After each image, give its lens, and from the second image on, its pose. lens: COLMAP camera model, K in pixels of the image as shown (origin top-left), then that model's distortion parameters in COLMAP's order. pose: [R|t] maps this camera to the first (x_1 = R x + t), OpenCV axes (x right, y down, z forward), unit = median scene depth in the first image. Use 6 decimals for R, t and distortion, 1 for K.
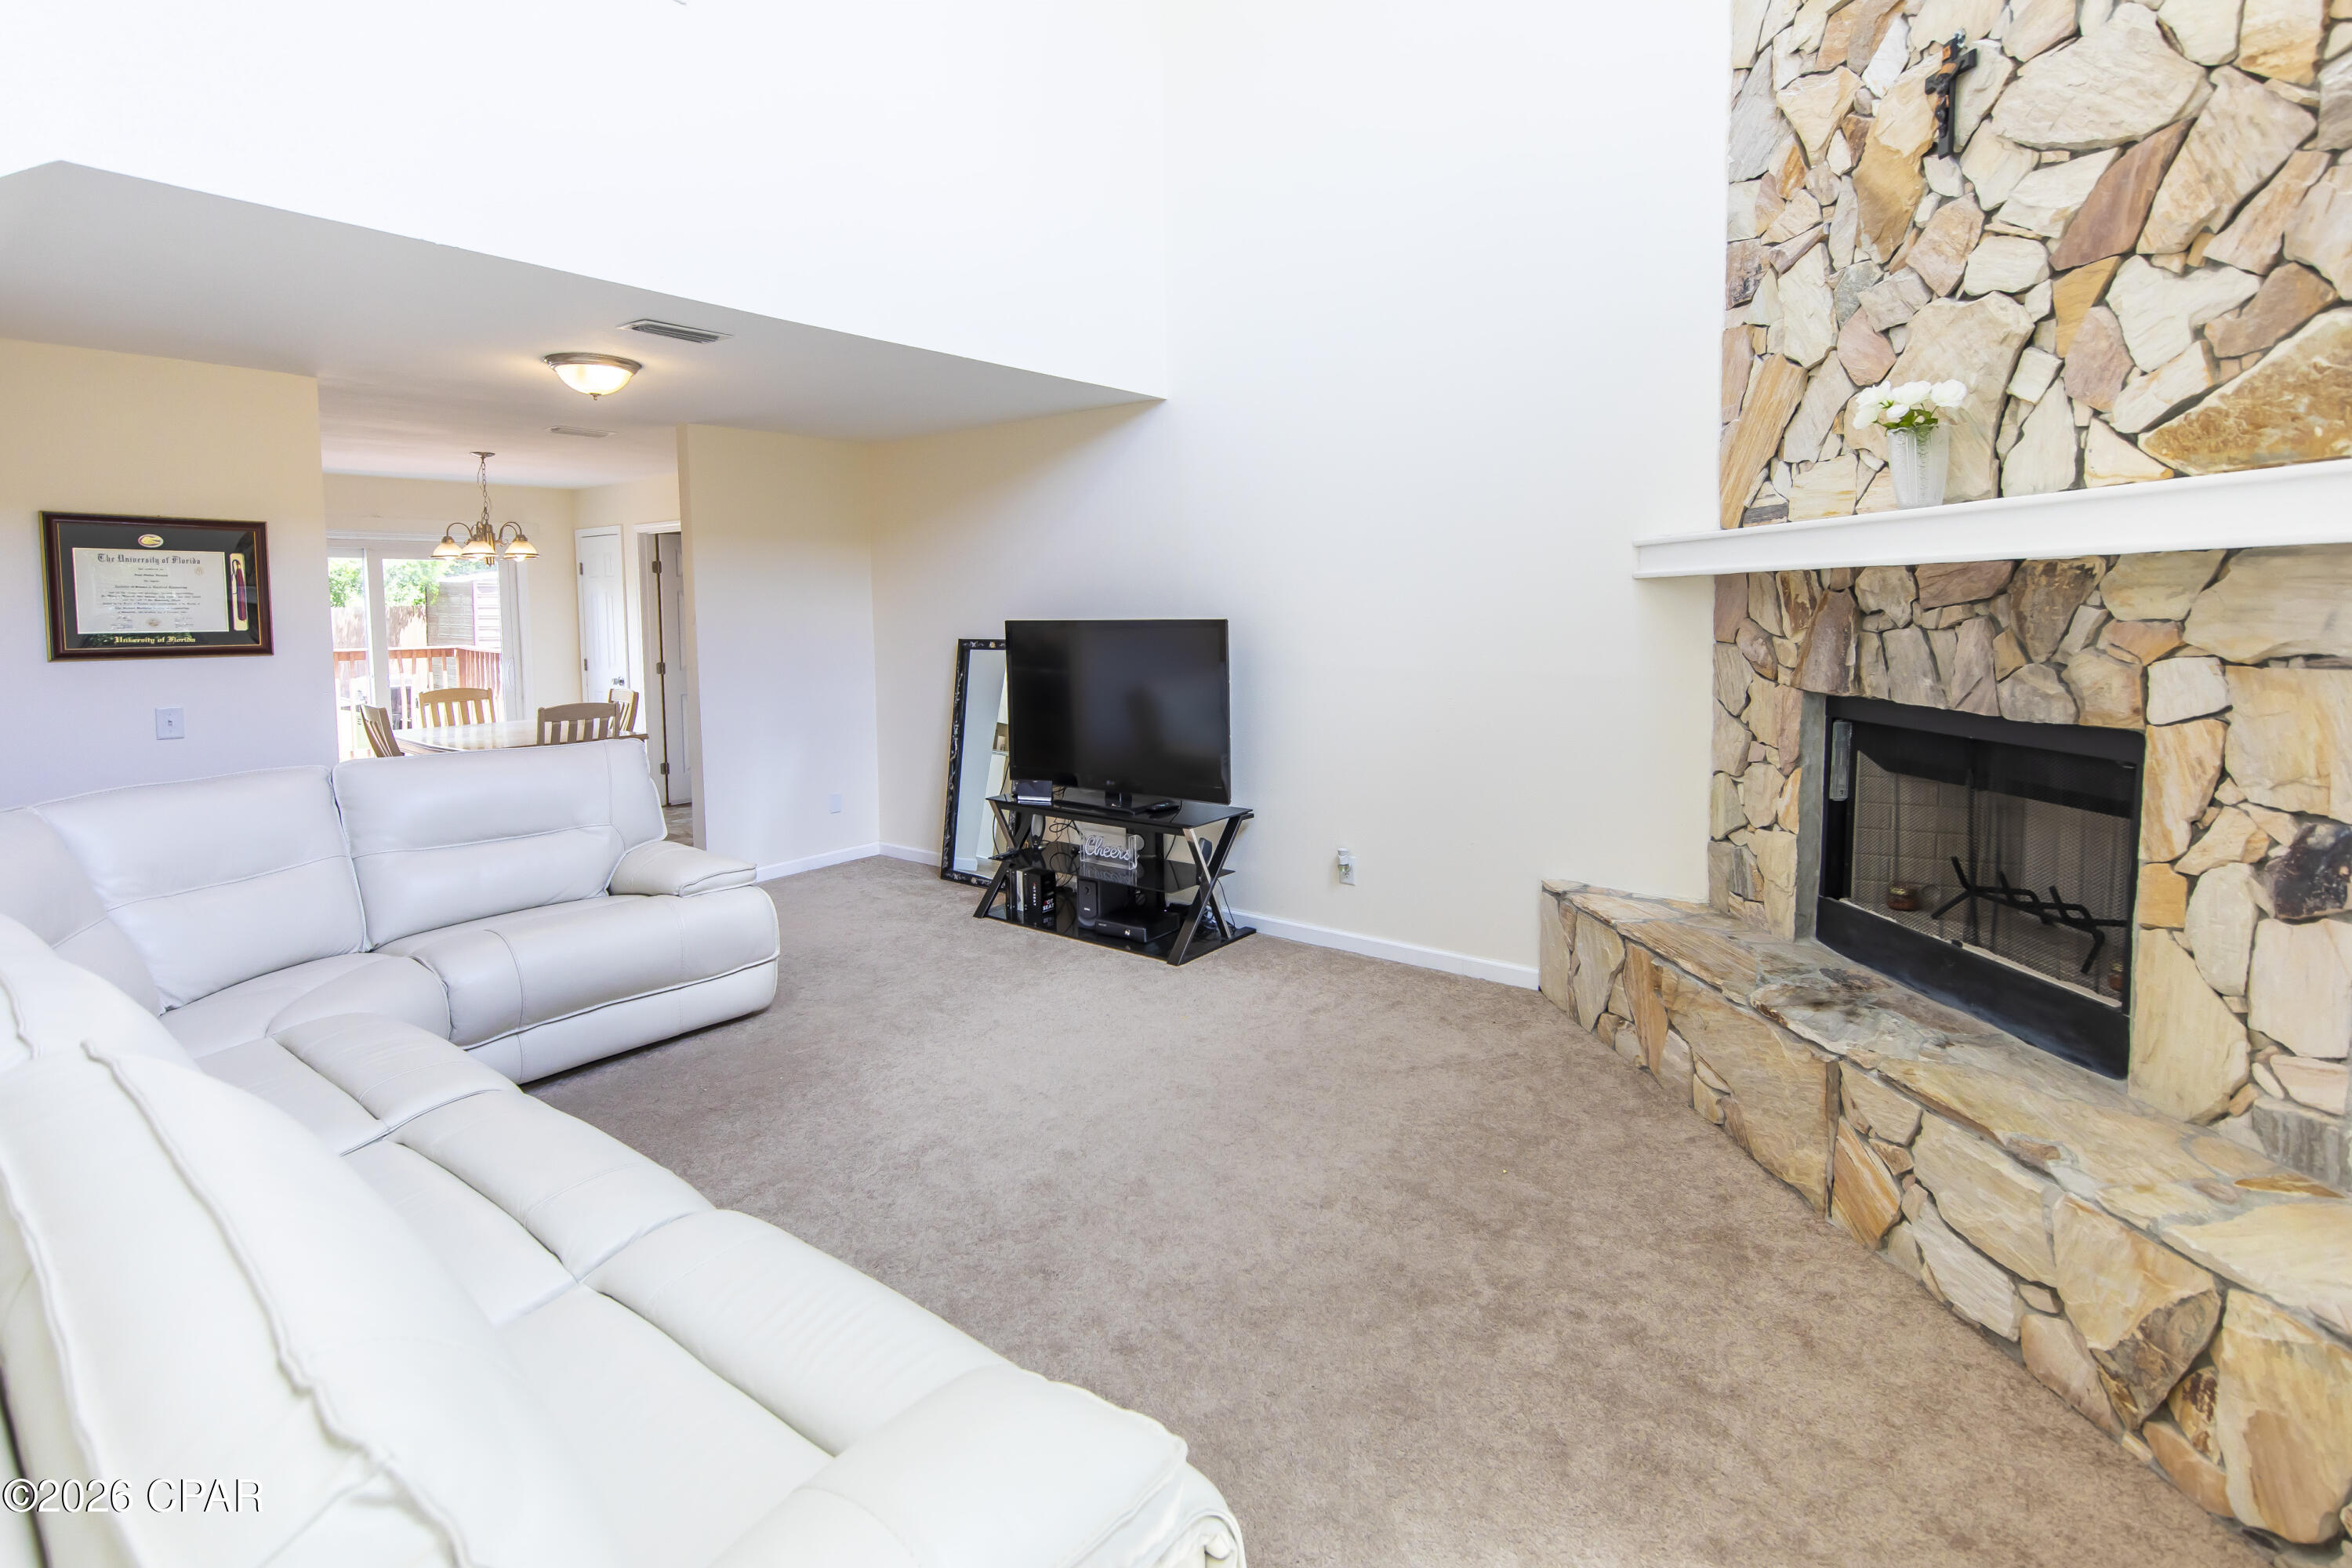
lens RADIAL K [[1086.6, 0, 1141.1], [0, 1086.6, 664.7], [0, 0, 1]] dist [0.006061, -0.000604]
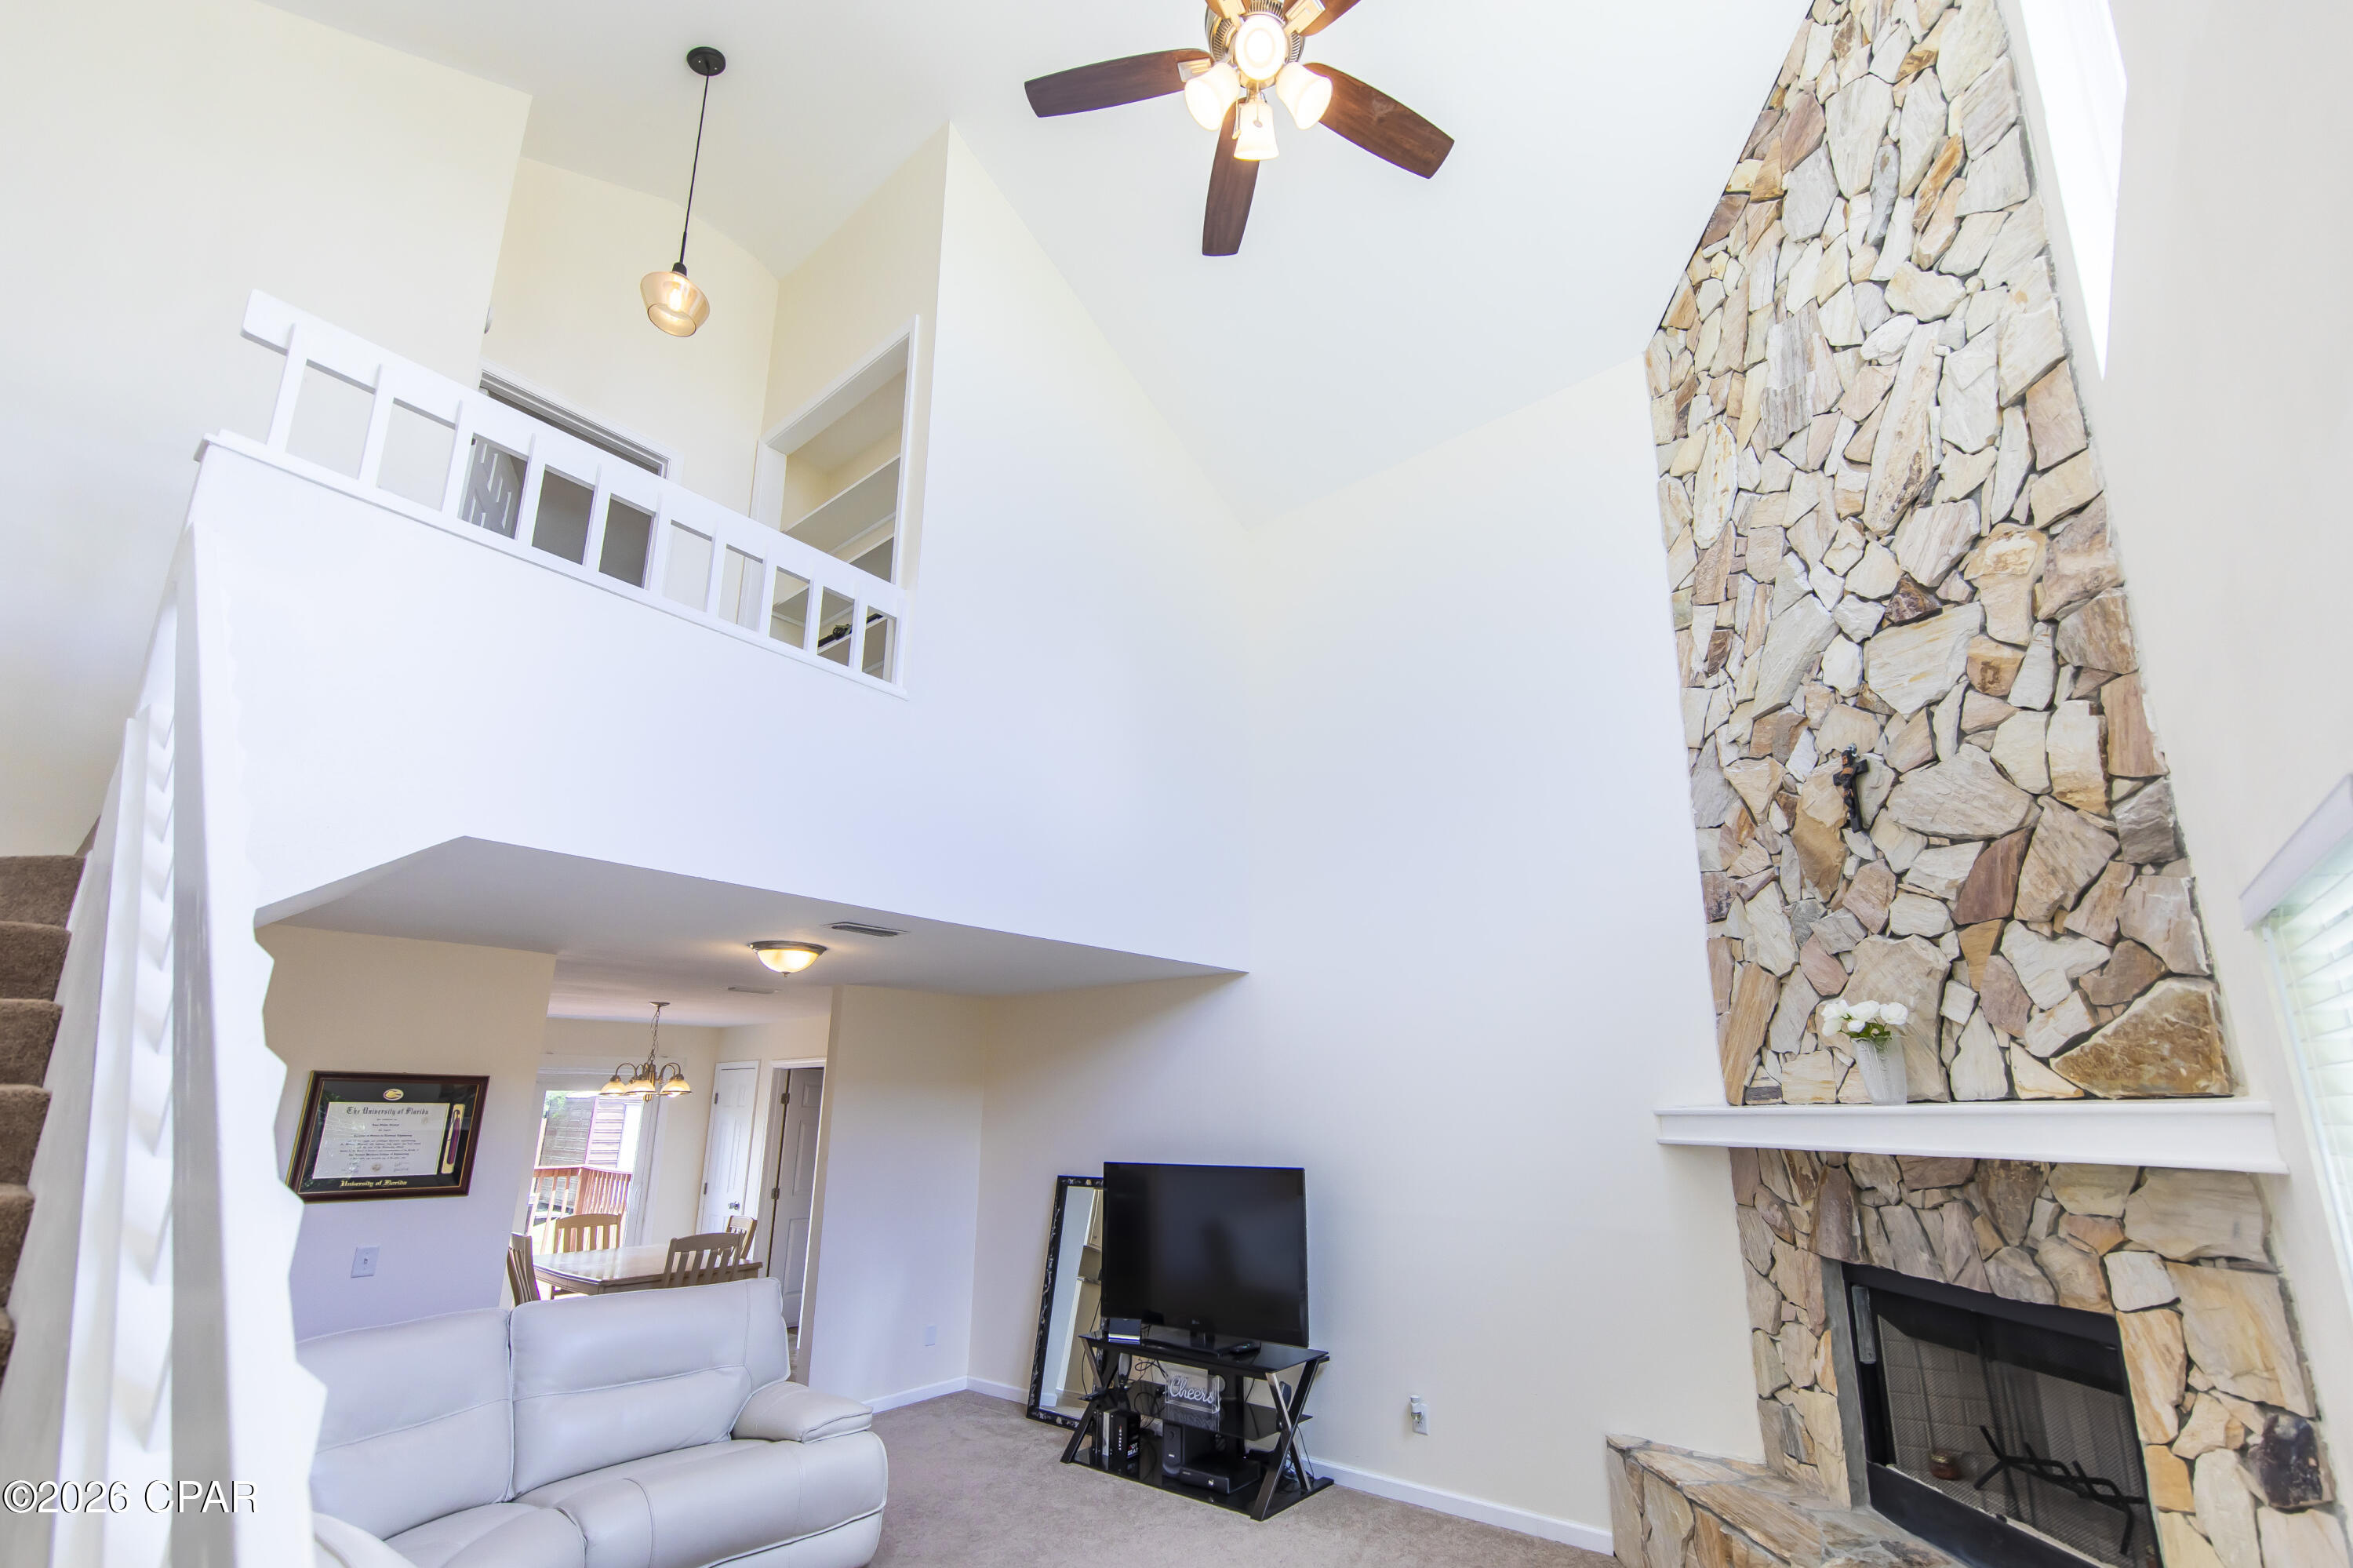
lens RADIAL K [[985.9, 0, 1207.4], [0, 985.9, 873.1], [0, 0, 1]] dist [0.007406, -0.000052]
pose [[0.999789, 0.019624, 0.006006, -0.052383], [-0.016993, 0.955690, -0.293883, -0.050071], [-0.011507, 0.293719, 0.955822, -0.112629]]
